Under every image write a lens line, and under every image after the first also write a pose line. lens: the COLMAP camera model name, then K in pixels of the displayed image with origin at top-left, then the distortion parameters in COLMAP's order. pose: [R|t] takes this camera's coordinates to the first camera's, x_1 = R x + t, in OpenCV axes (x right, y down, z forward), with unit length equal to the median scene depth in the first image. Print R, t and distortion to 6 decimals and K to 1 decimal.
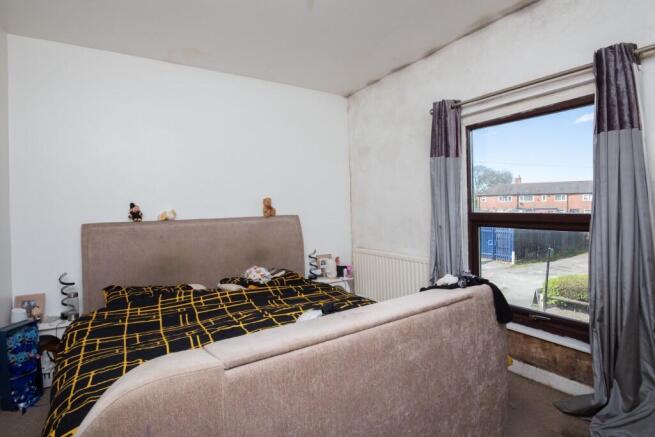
lens RADIAL K [[320.7, 0, 325.2], [0, 320.7, 217.3], [0, 0, 1]] dist [-0.016027, -0.000743]
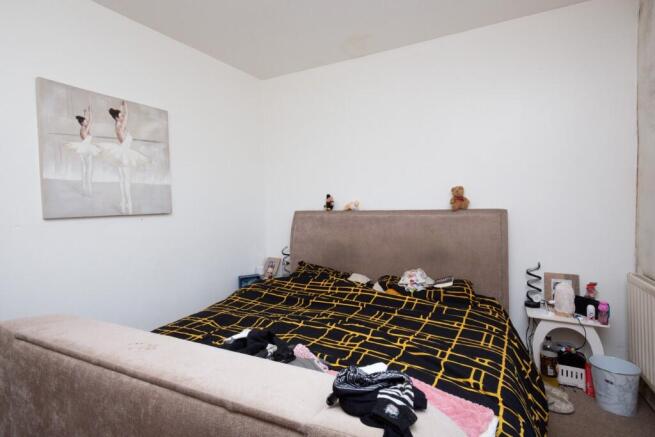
lens RADIAL K [[320.7, 0, 326.9], [0, 320.7, 218.0], [0, 0, 1]] dist [-0.016027, -0.000743]
pose [[0.519905, 0.054848, -0.852461, 0.359627], [-0.022846, 0.998472, 0.050309, -0.016386], [0.853918, -0.006680, 0.520364, 0.365289]]
